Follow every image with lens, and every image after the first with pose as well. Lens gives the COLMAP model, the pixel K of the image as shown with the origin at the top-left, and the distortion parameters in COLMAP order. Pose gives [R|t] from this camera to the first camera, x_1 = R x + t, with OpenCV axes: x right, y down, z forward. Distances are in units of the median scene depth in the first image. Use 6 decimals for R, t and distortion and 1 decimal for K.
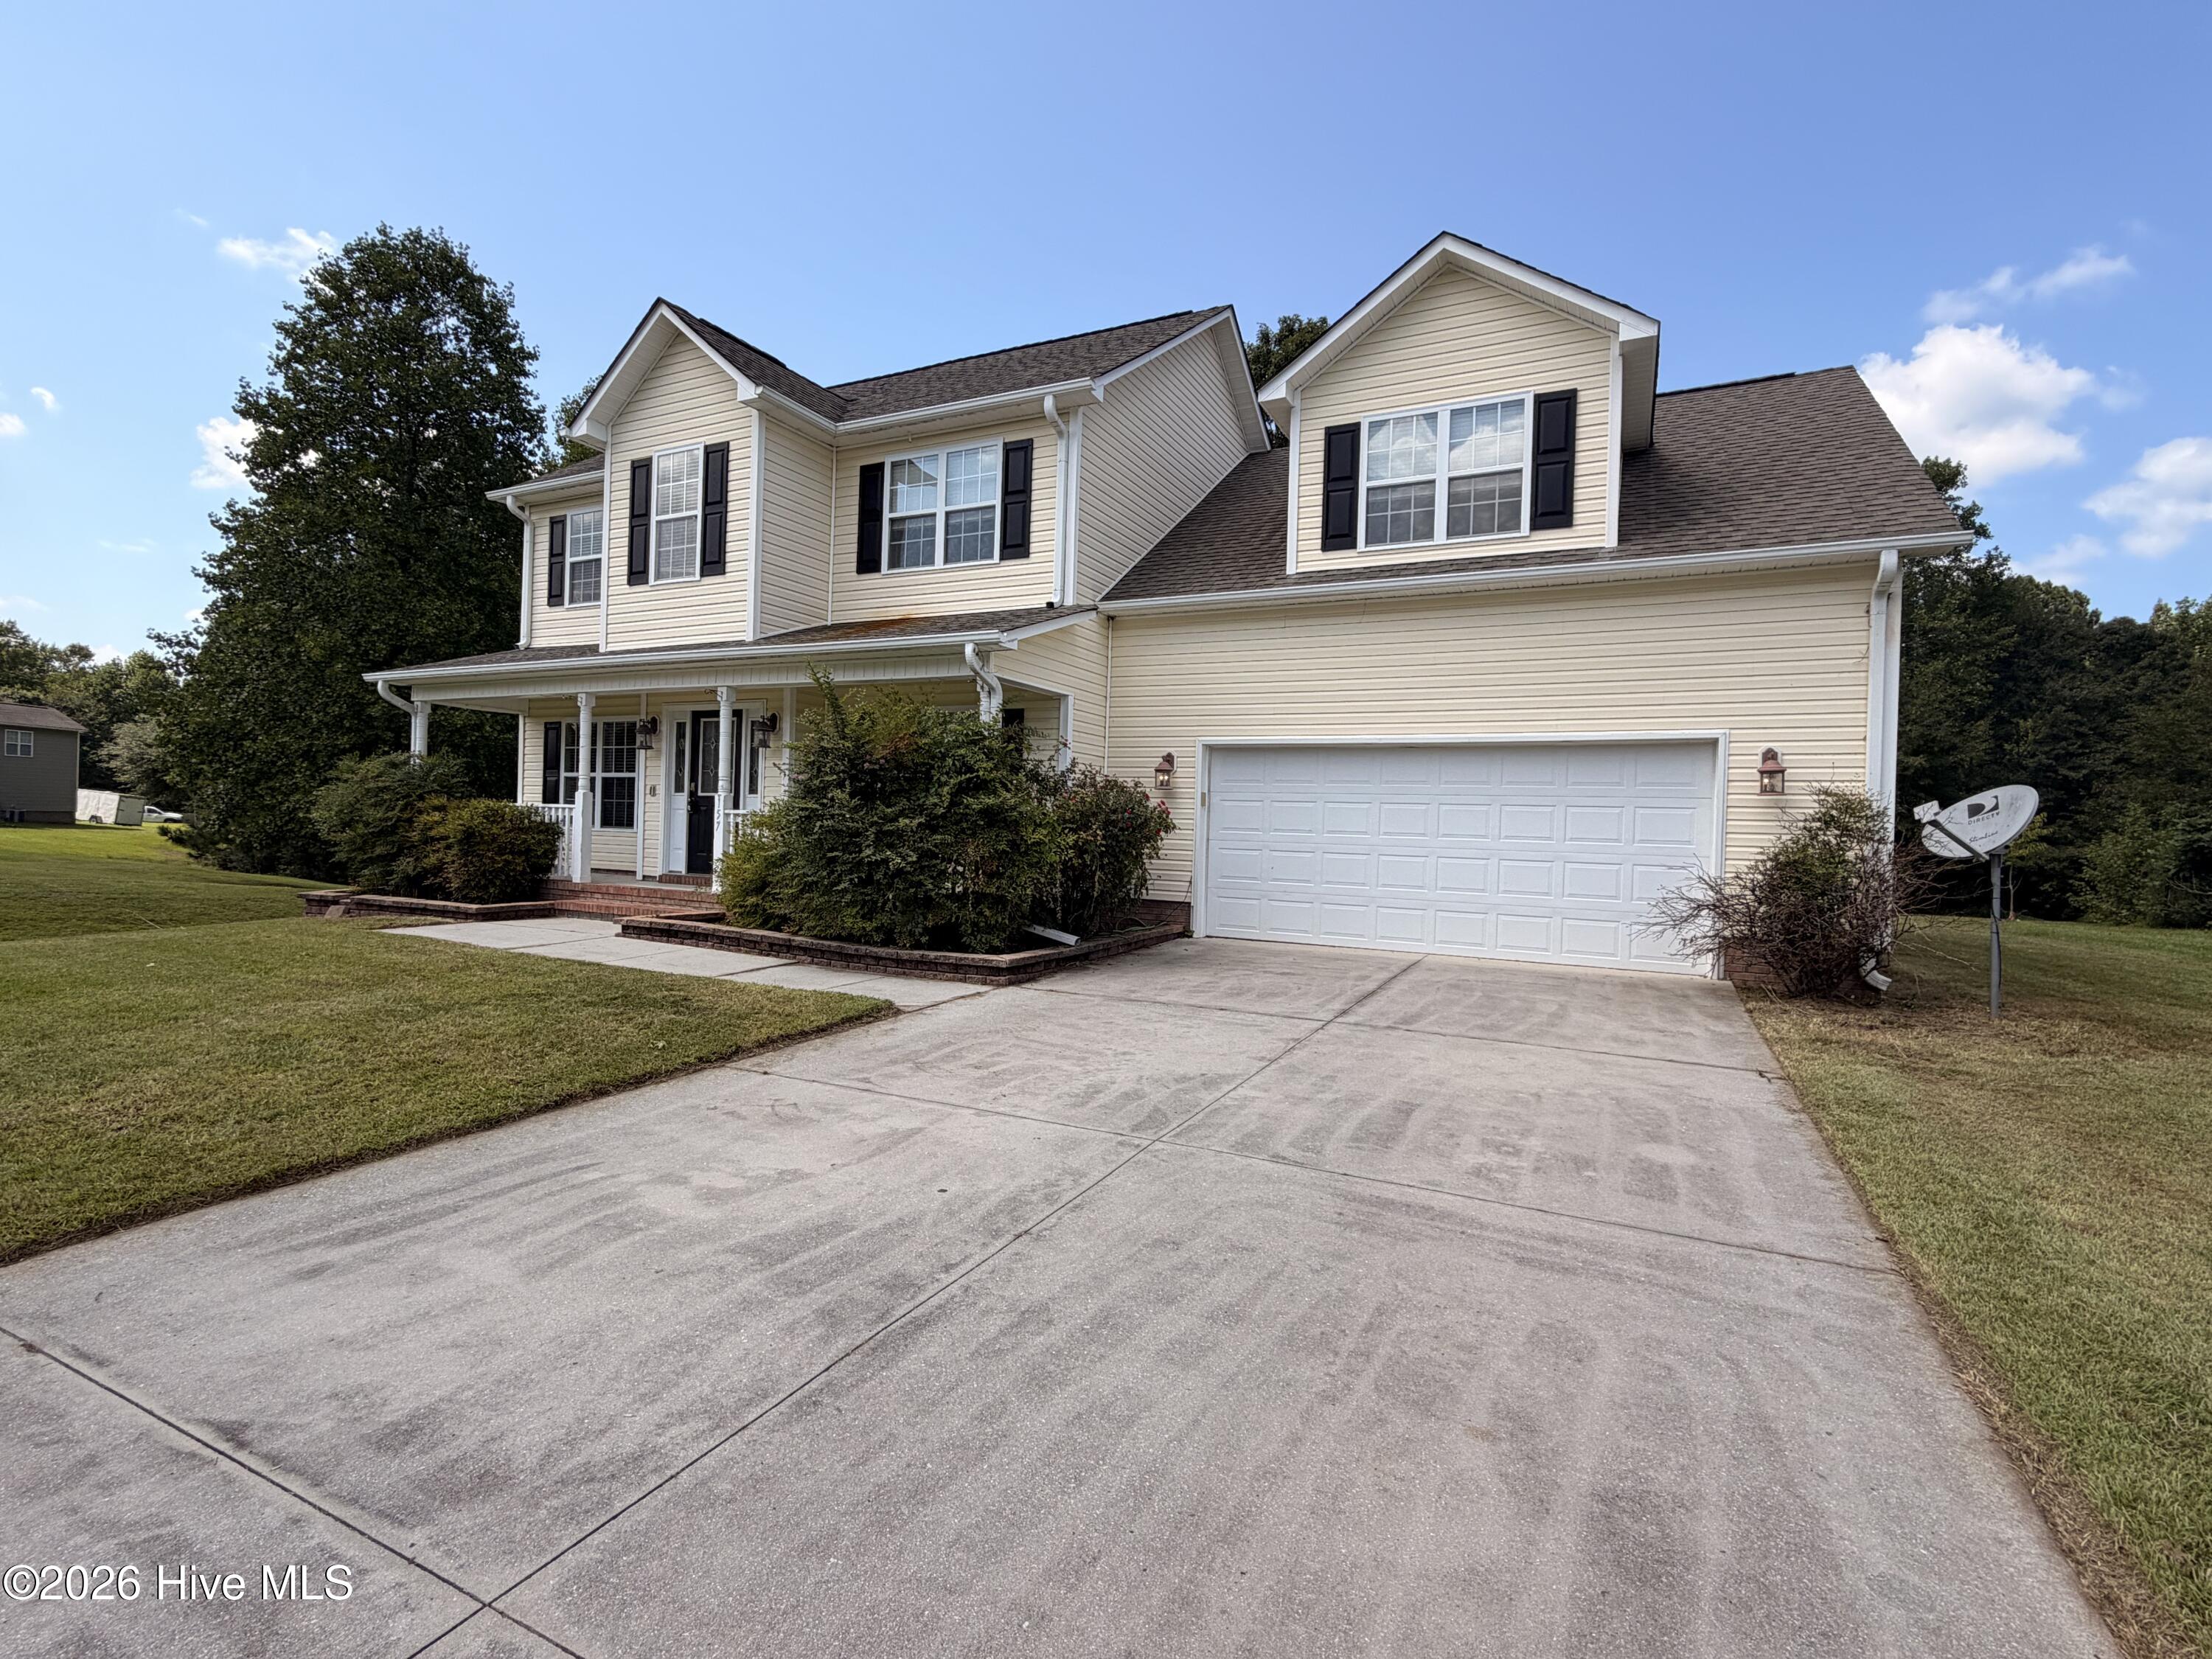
lens RADIAL K [[1027.3, 0, 1106.0], [0, 1027.3, 829.5], [0, 0, 1]] dist [0.003070, -0.000534]
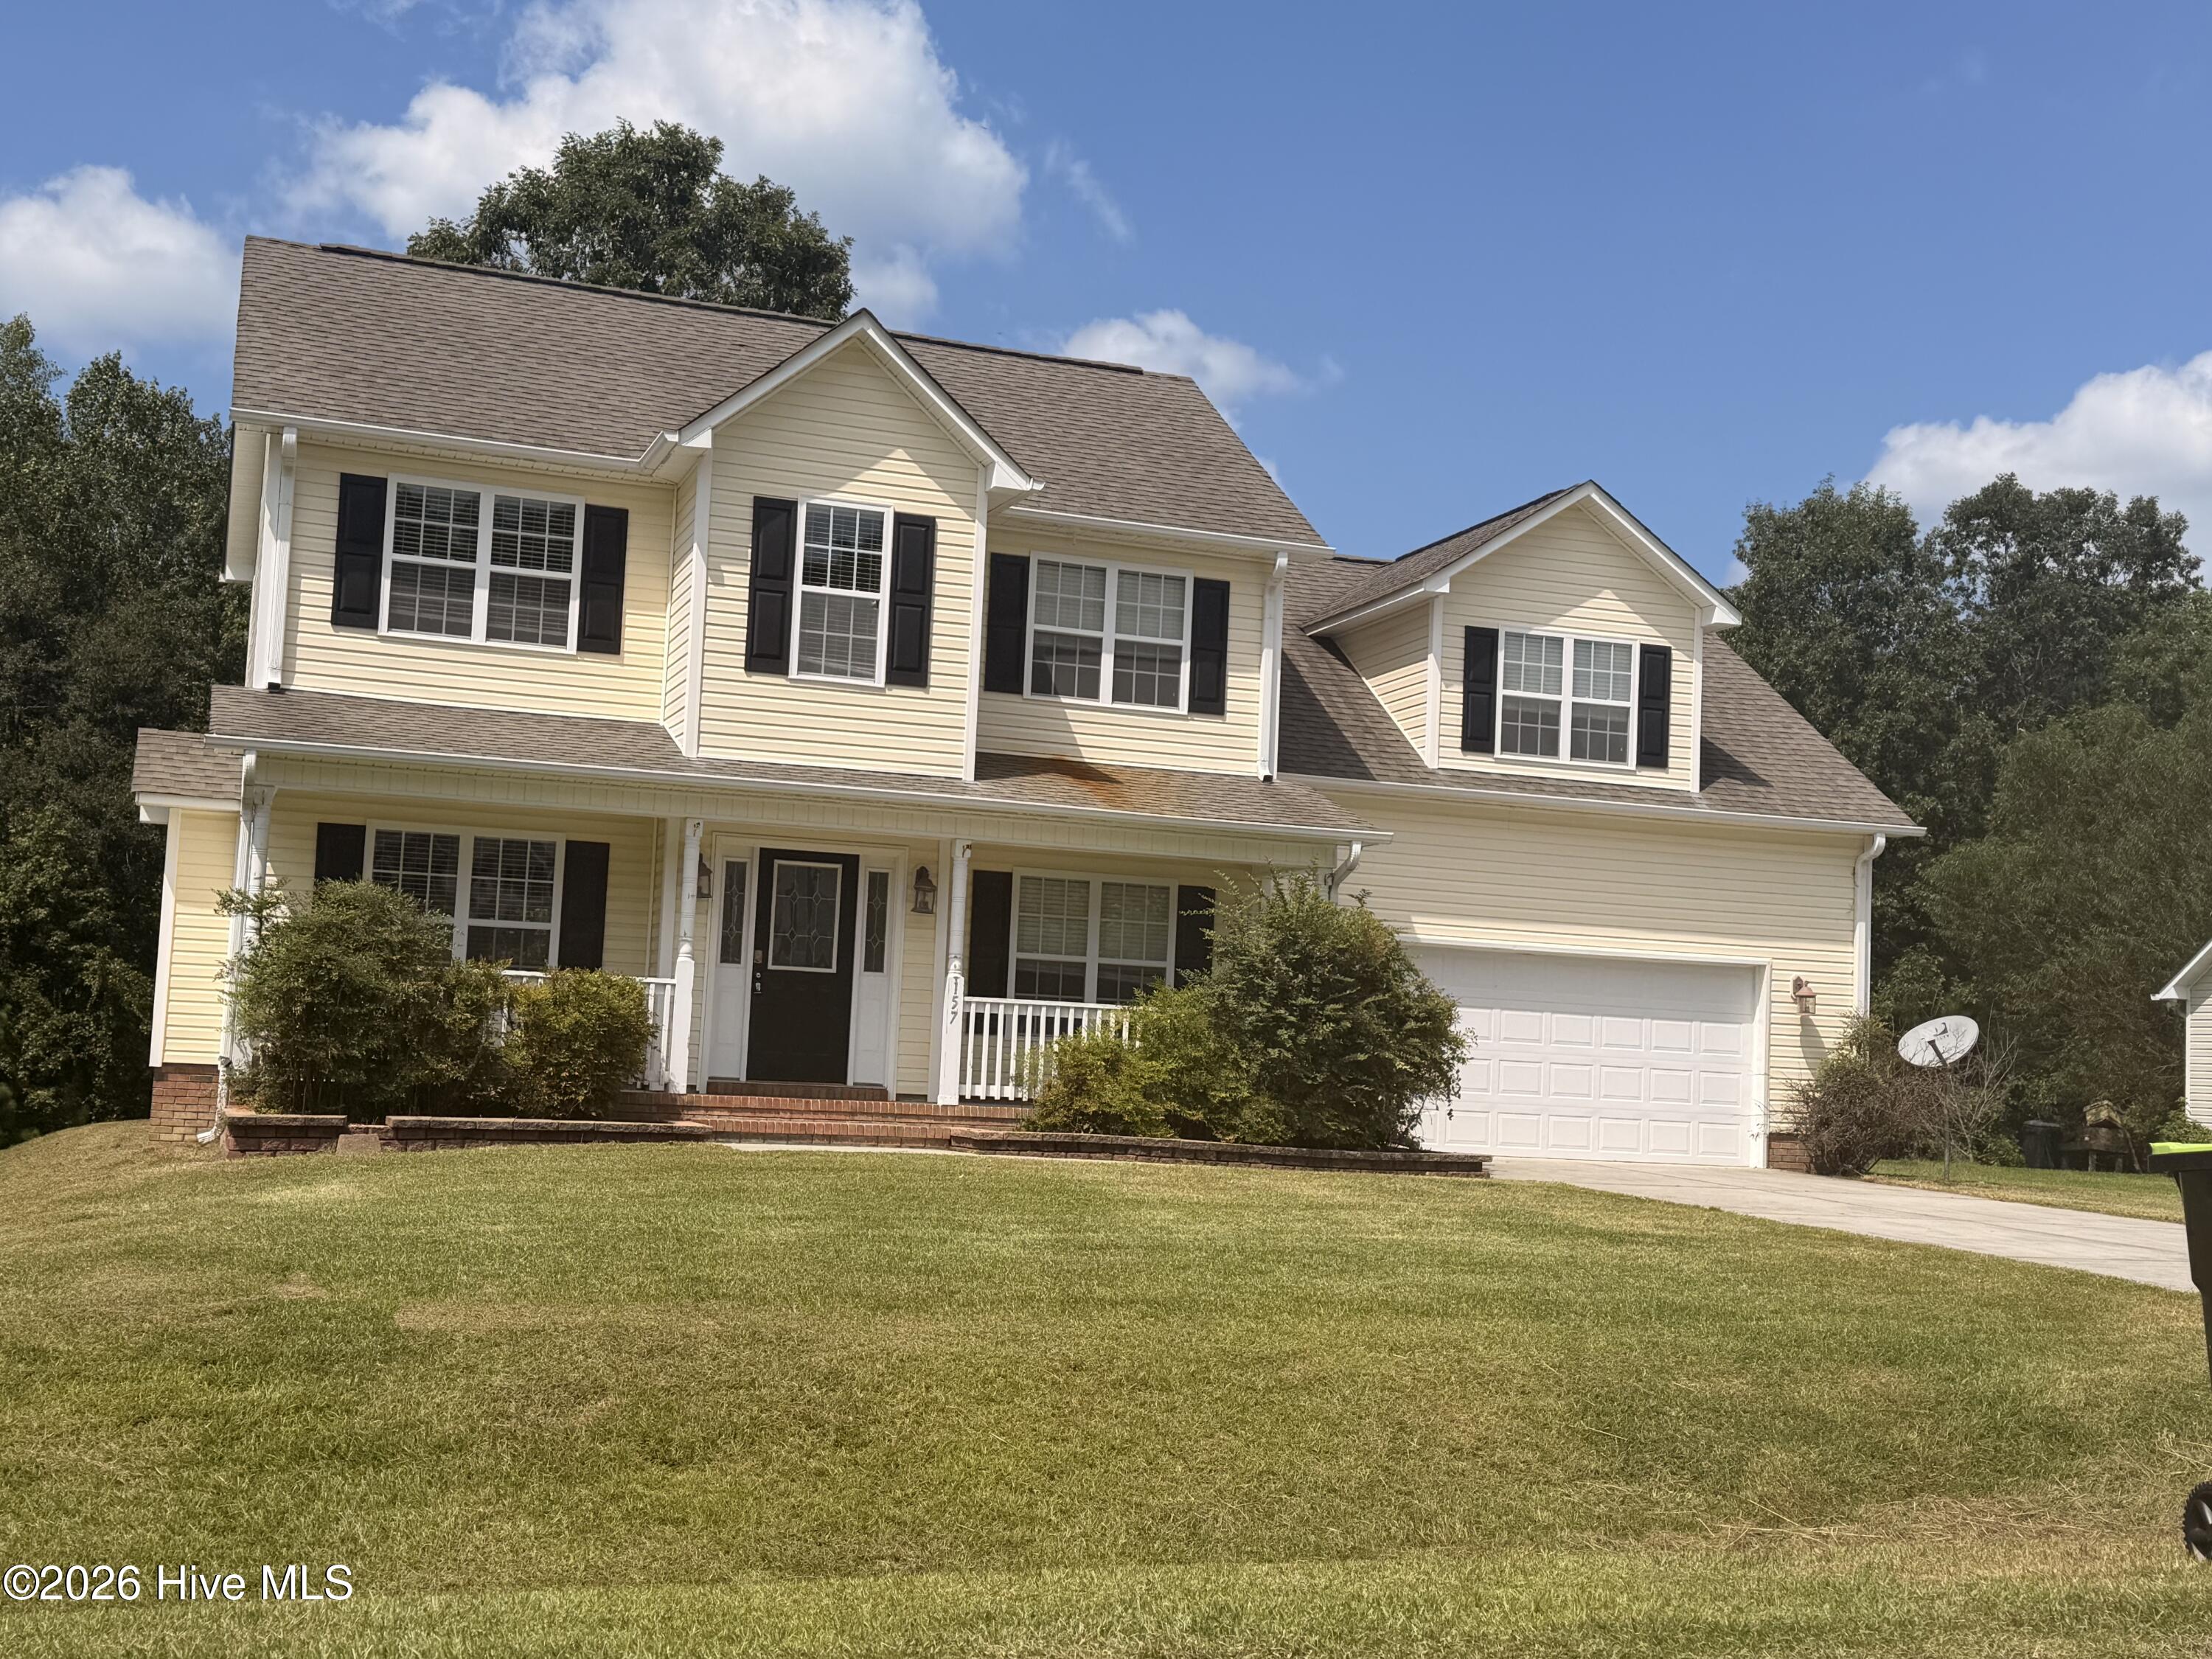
lens RADIAL K [[2407.3, 0, 1106.0], [0, 2407.3, 829.5], [0, 0, 1]] dist [-0.009325, -0.008878]
pose [[0.716393, 0.075387, 0.693612, -1.696465], [-0.024014, 0.996221, -0.083475, 0.004700], [-0.697283, 0.043144, 0.715496, -0.422528]]
